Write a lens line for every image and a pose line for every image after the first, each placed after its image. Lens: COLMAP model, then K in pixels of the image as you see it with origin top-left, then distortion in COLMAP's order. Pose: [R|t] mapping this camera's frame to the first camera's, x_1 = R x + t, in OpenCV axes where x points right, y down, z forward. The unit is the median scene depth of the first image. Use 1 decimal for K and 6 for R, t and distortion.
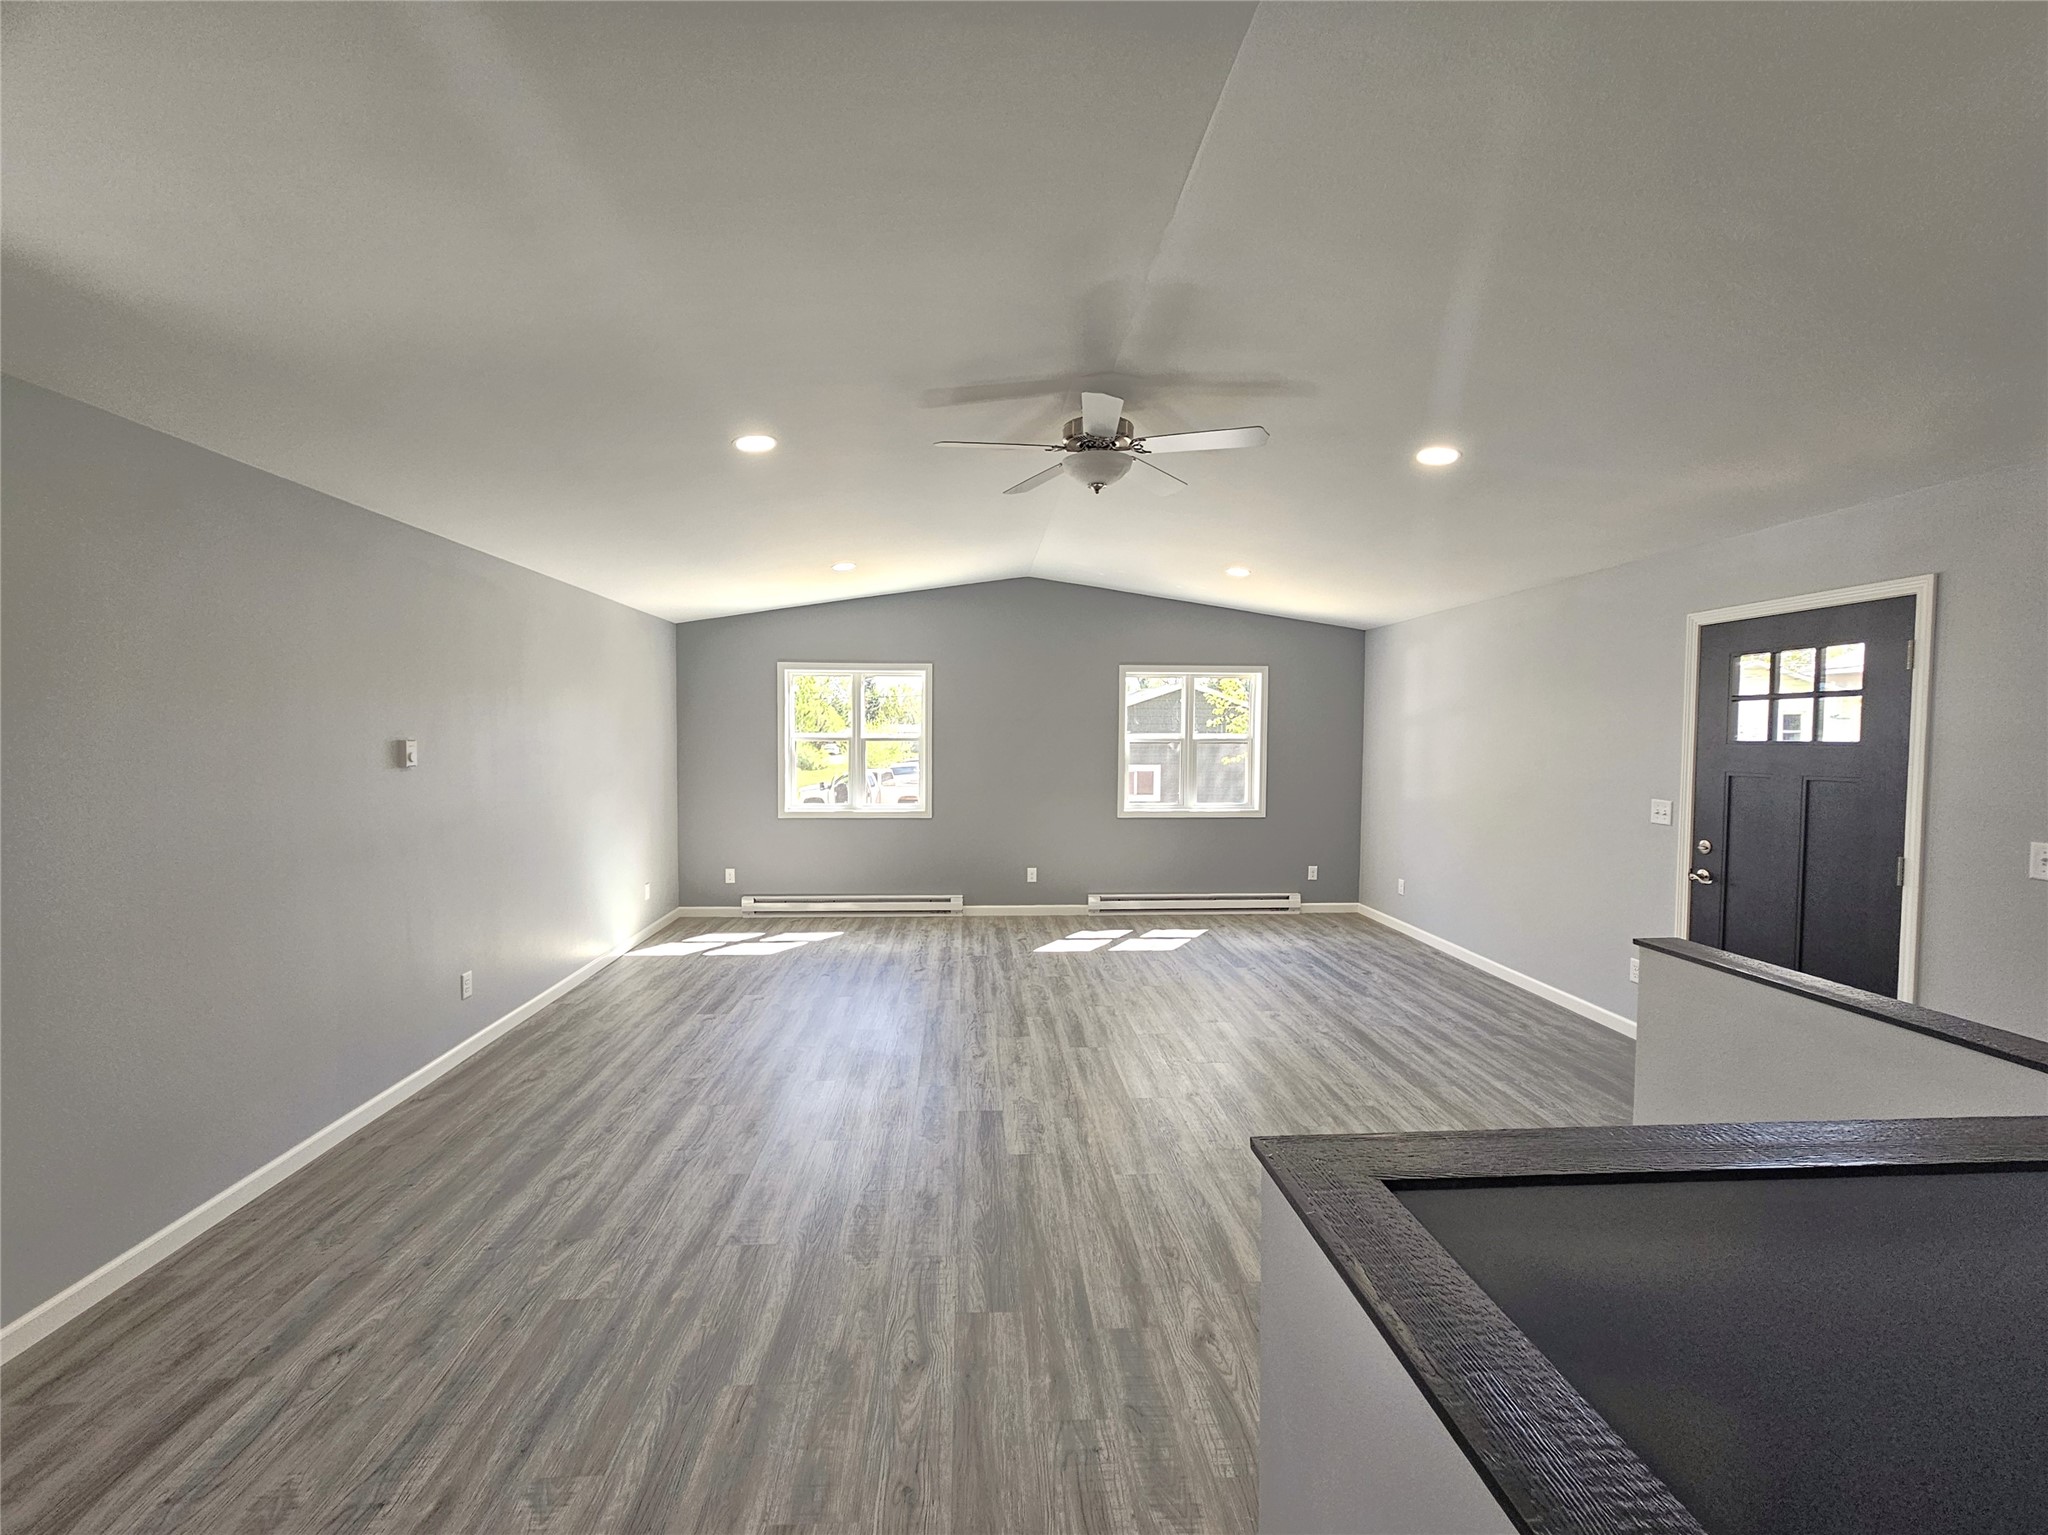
lens RADIAL K [[890.1, 0, 1033.8], [0, 890.1, 768.5], [0, 0, 1]] dist [0.001811, 0.000881]
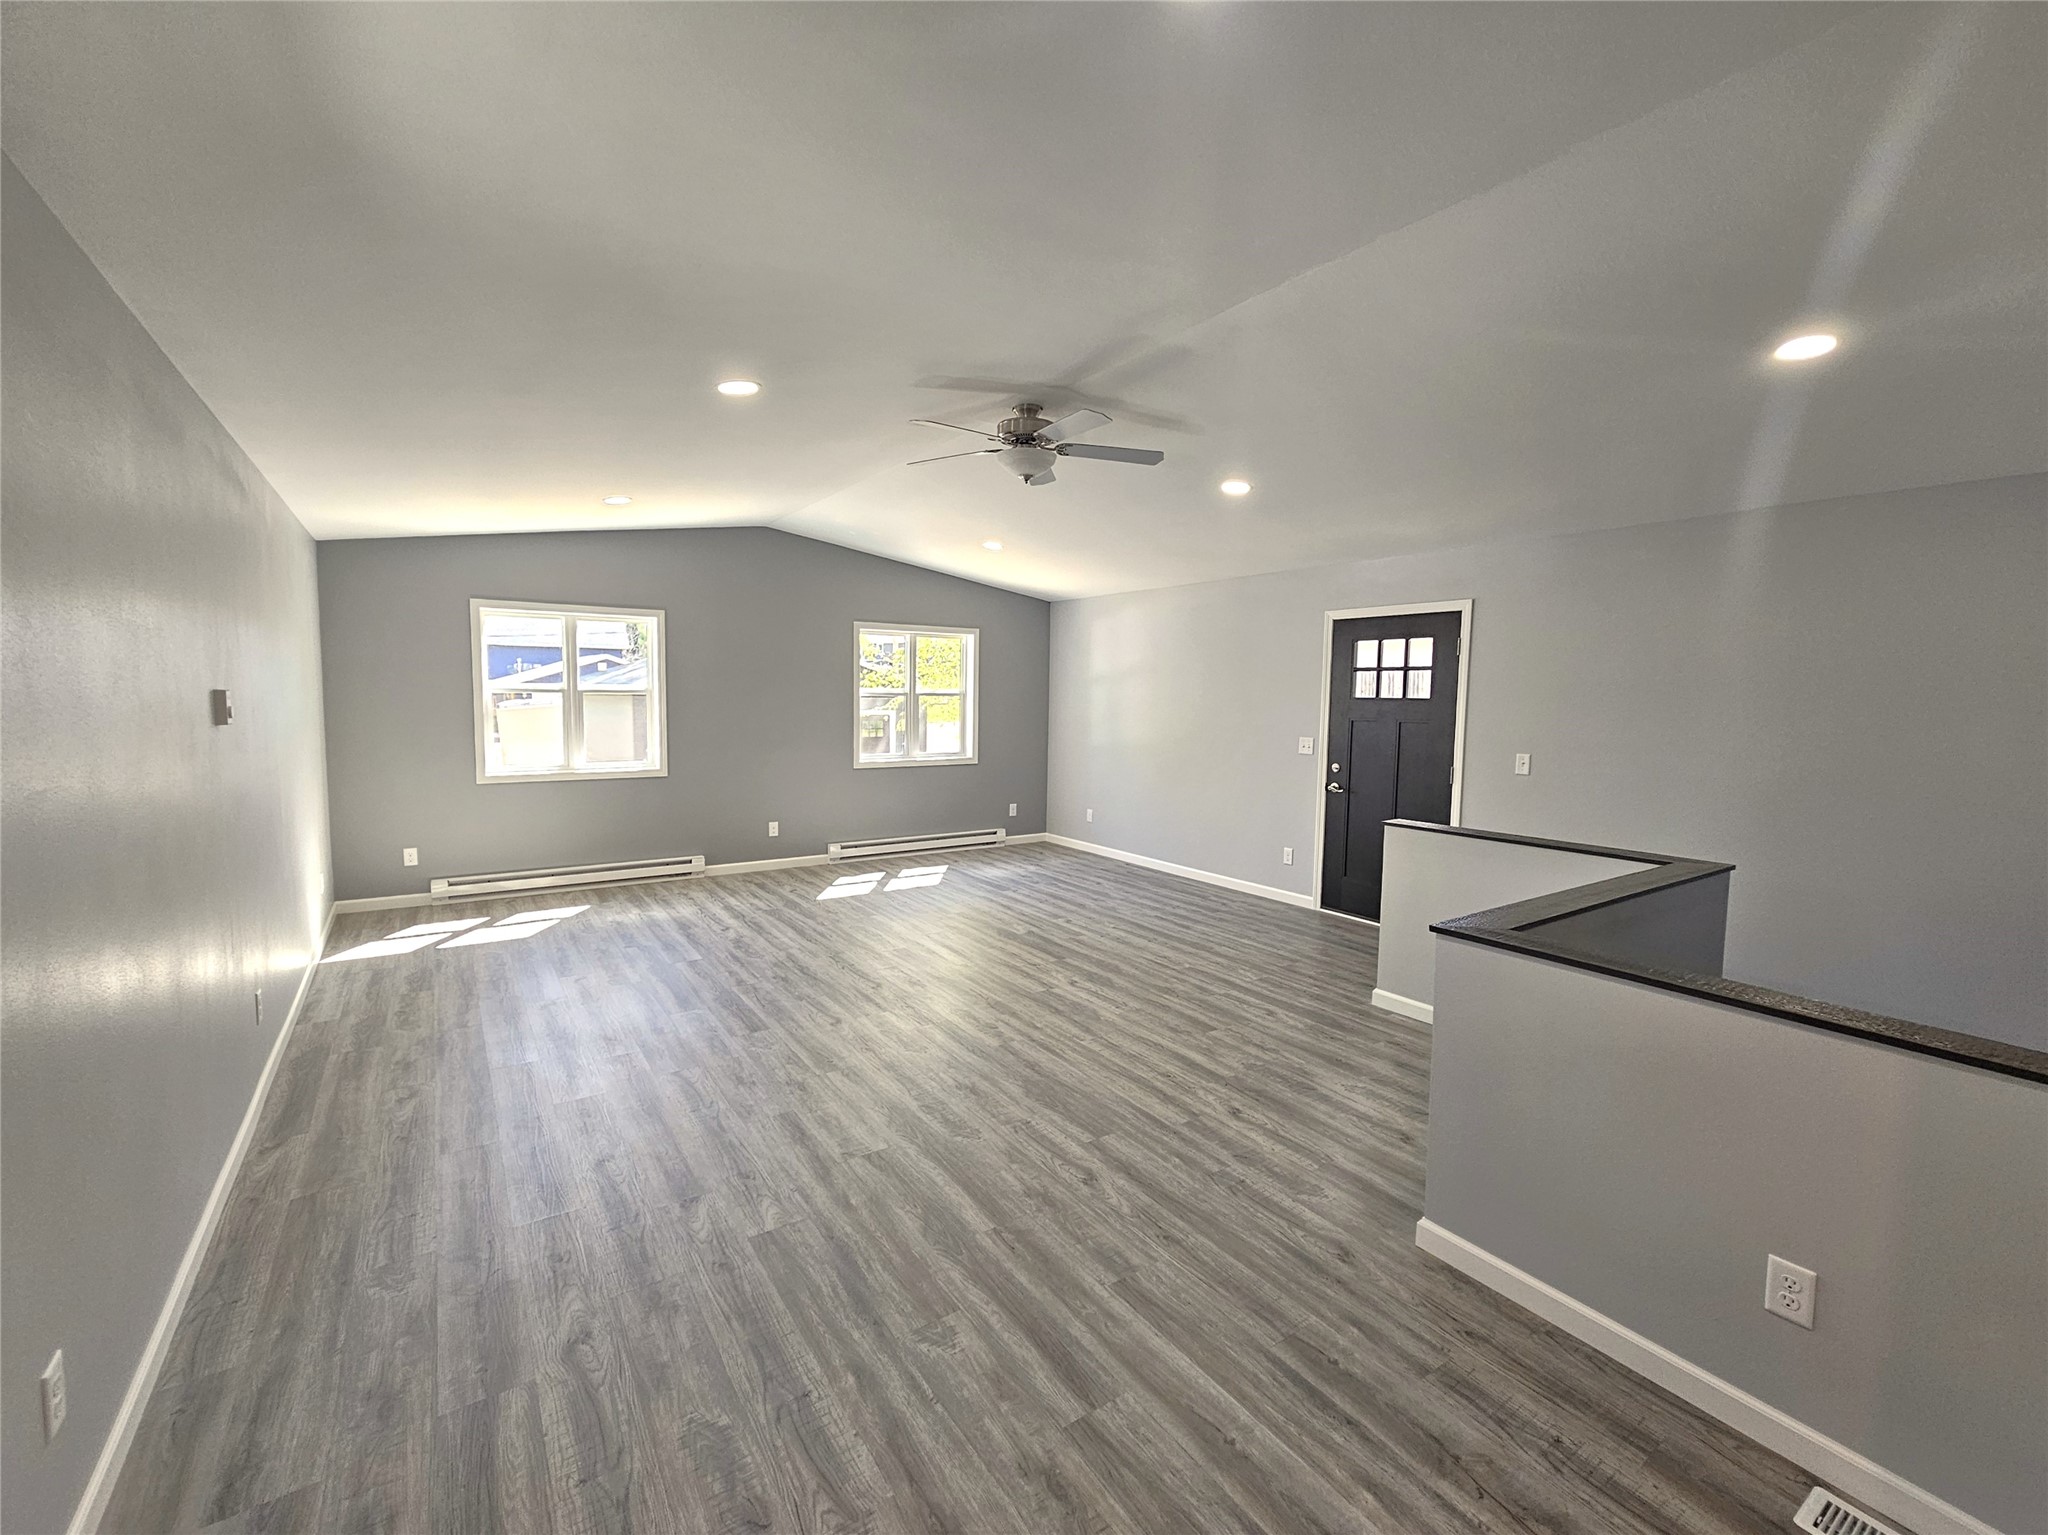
lens RADIAL K [[890.1, 0, 1065.9], [0, 890.1, 769.2], [0, 0, 1]] dist [0.001811, 0.000881]
pose [[0.844942, -0.039667, 0.533385, -0.443174], [0.011571, 0.998368, 0.055918, 0.000787], [-0.534732, -0.041076, 0.844023, -0.026222]]
